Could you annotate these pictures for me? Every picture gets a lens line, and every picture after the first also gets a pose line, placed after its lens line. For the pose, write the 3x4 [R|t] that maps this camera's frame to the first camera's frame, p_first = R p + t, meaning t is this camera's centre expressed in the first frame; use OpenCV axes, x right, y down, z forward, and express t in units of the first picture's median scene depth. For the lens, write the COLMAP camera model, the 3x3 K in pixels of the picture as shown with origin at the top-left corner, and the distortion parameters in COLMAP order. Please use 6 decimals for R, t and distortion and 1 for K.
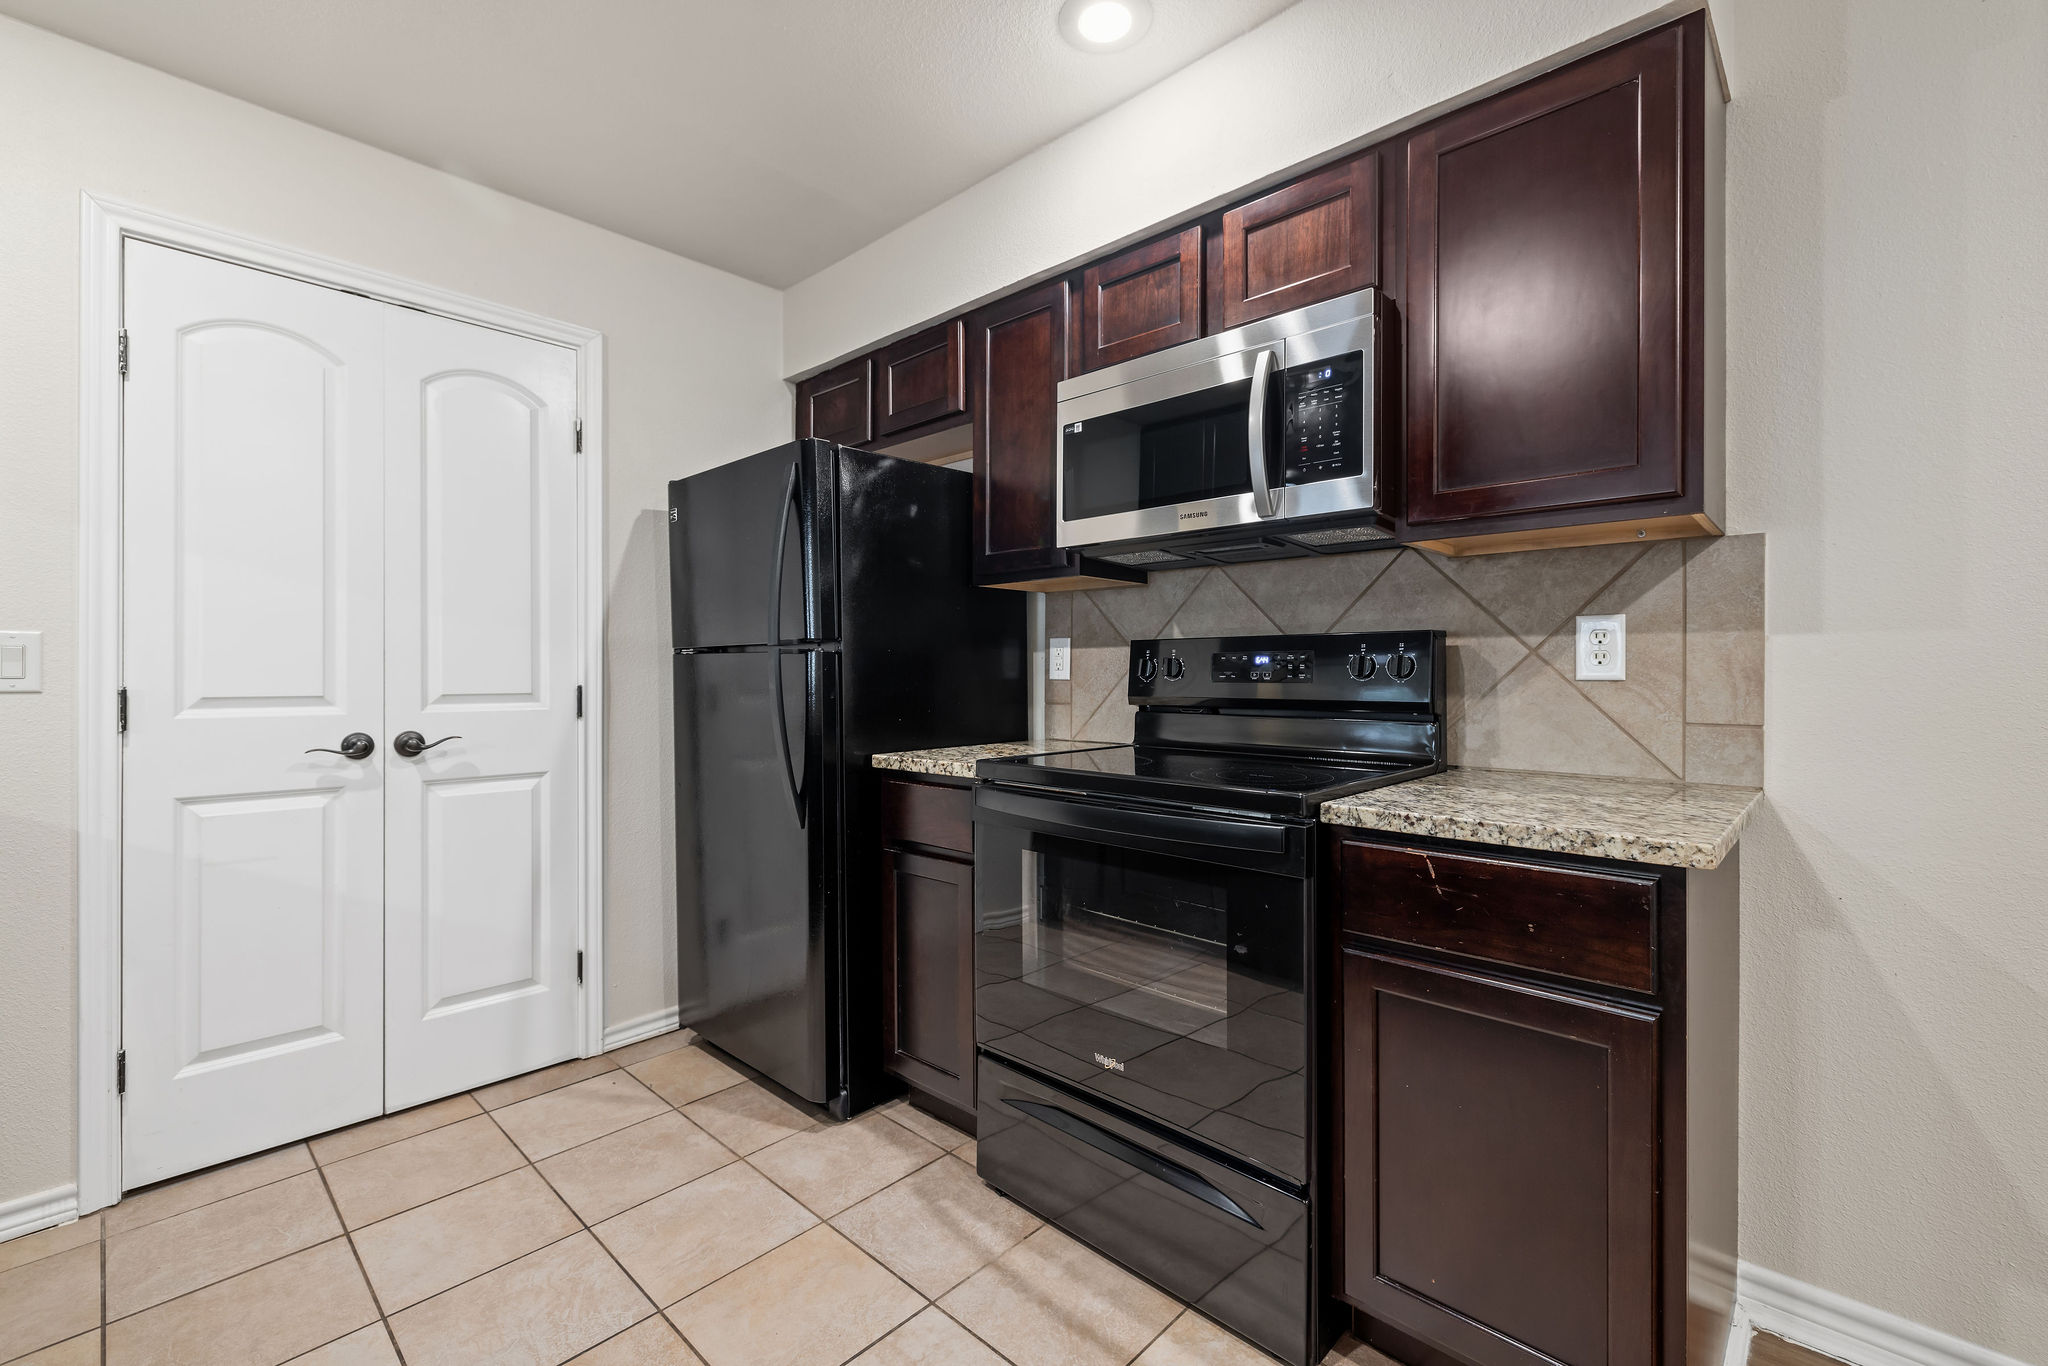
lens RADIAL K [[872.8, 0, 1024.7], [0, 872.8, 672.9], [0, 0, 1]] dist [0.001024, -0.000232]
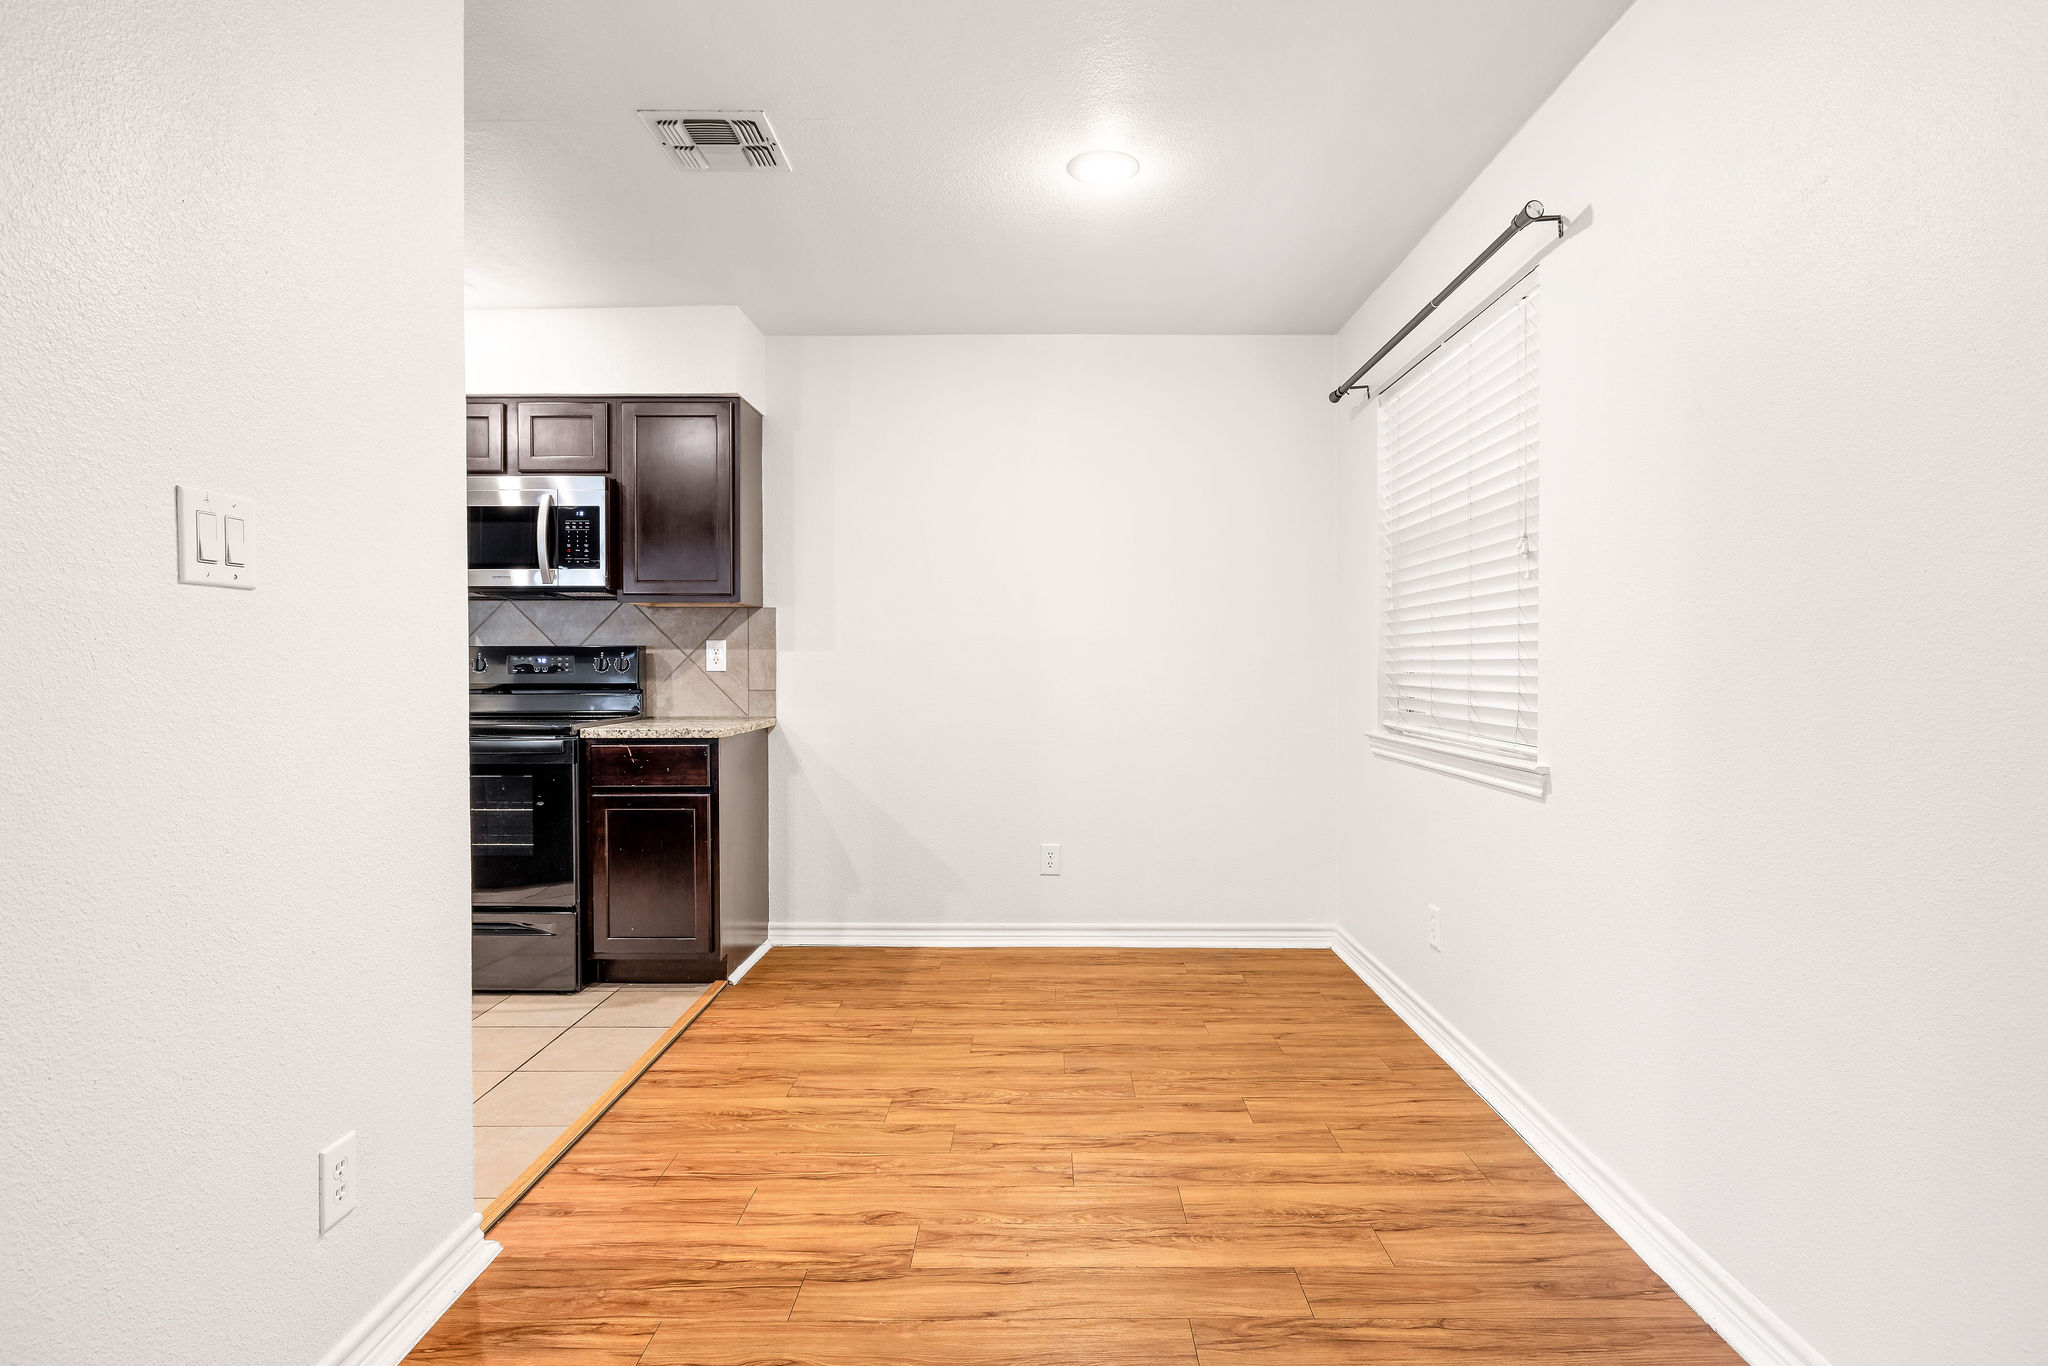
lens RADIAL K [[1033.0, 0, 1048.0], [0, 1033.0, 679.8], [0, 0, 1]] dist [-0.004371, -0.000211]
pose [[0.722207, -0.010729, 0.691594, -0.446808], [0.001697, 0.999904, 0.013740, -0.003673], [-0.691675, -0.008749, 0.722156, -1.244739]]
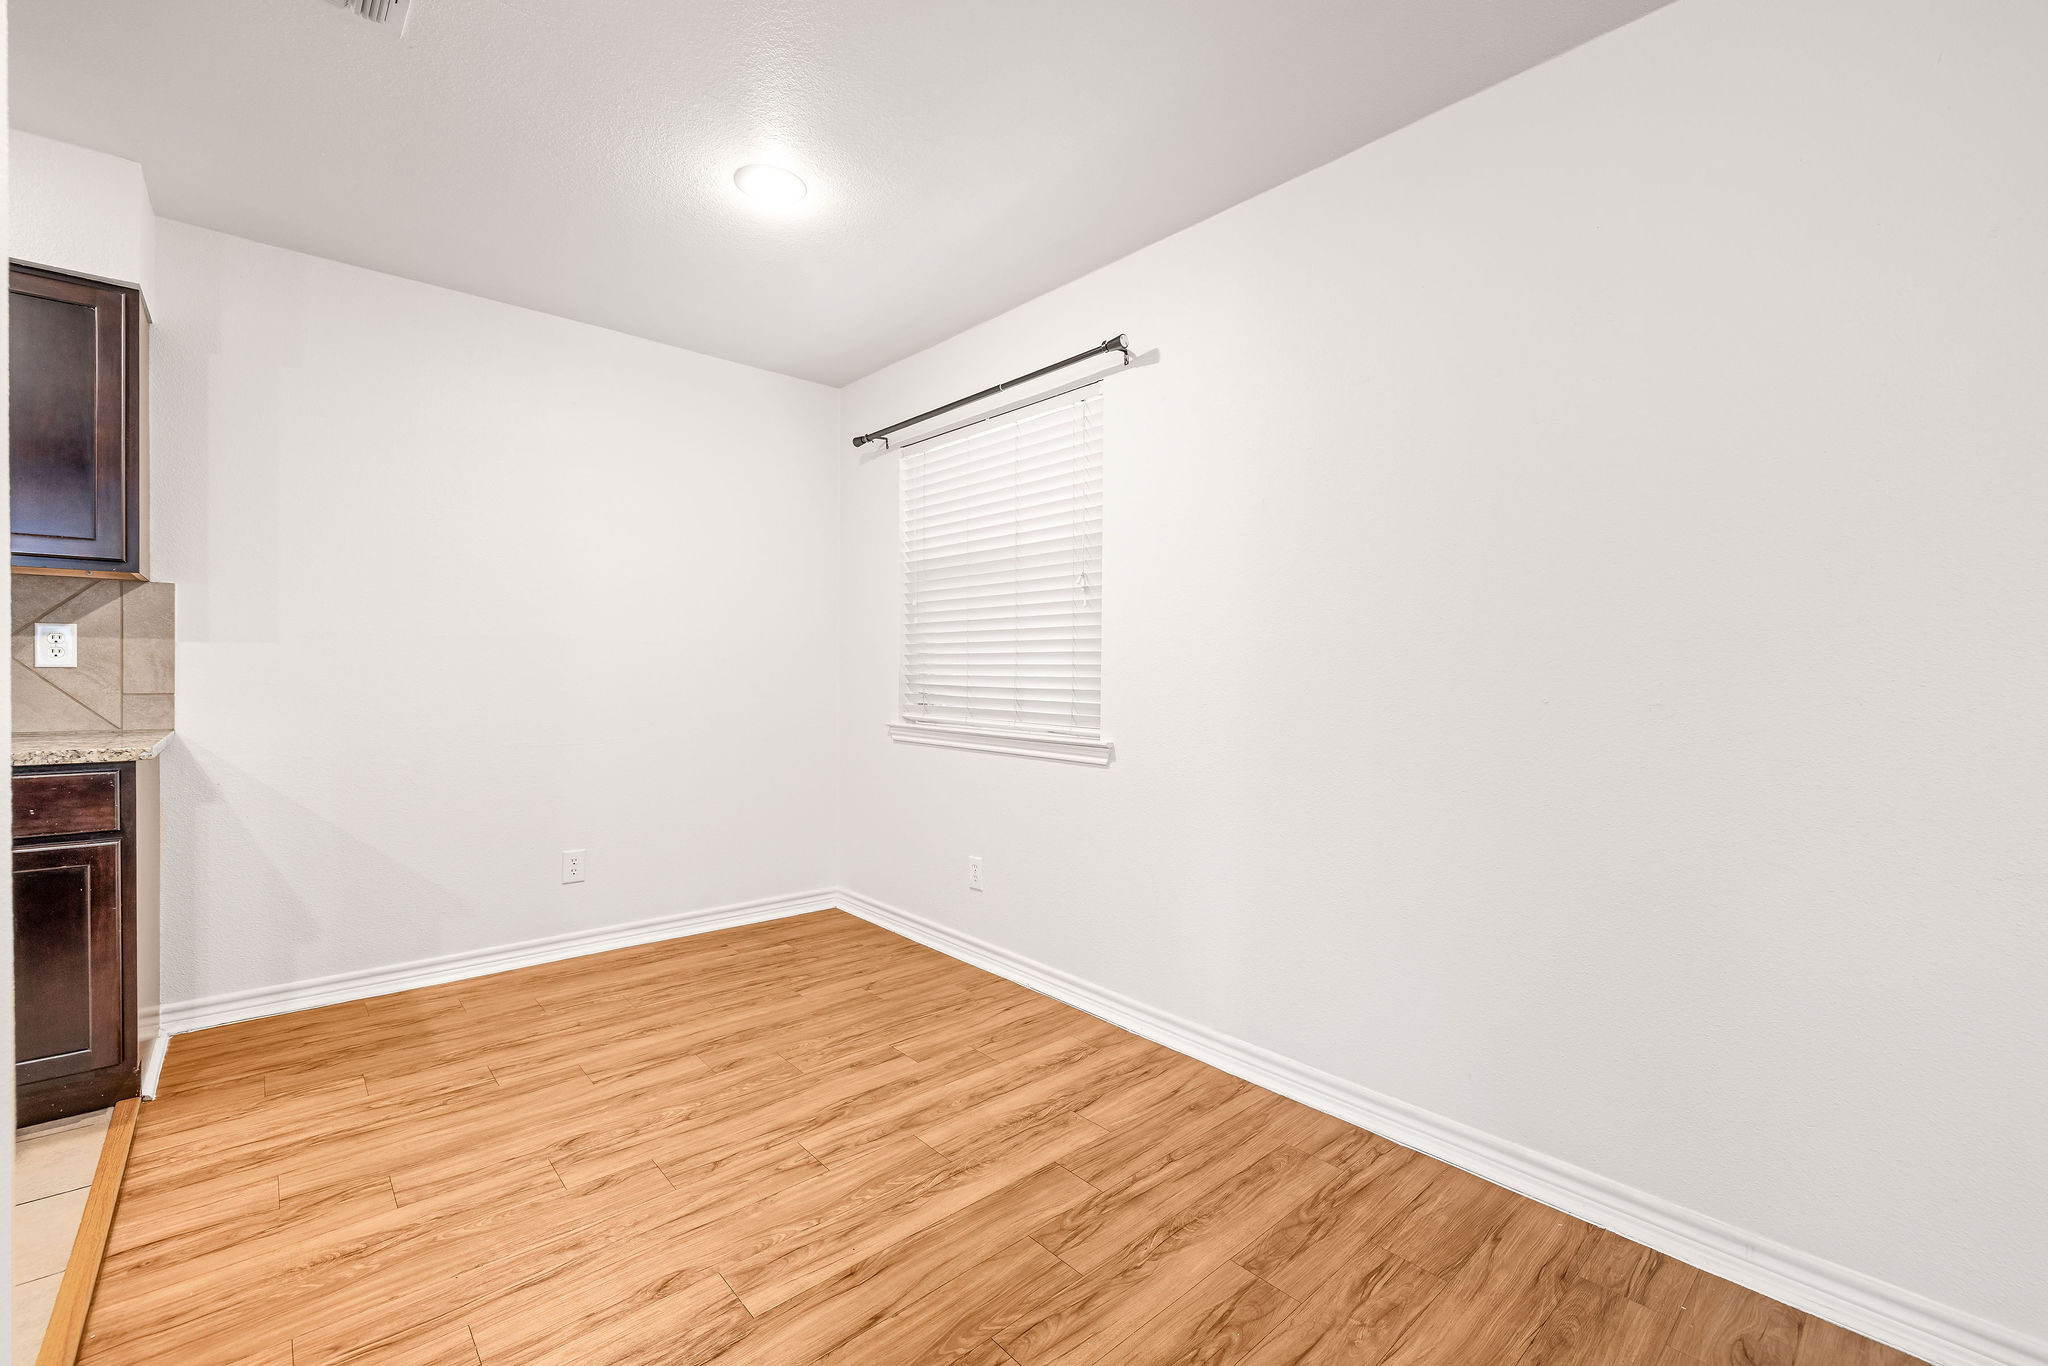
lens RADIAL K [[855.4, 0, 1021.5], [0, 855.4, 682.1], [0, 0, 1]] dist [-0.000662, -0.000325]
pose [[0.078660, -0.012143, 0.996828, -0.604904], [-0.008288, 0.999883, 0.012834, 0.000958], [-0.996867, -0.009271, 0.078550, -0.687428]]
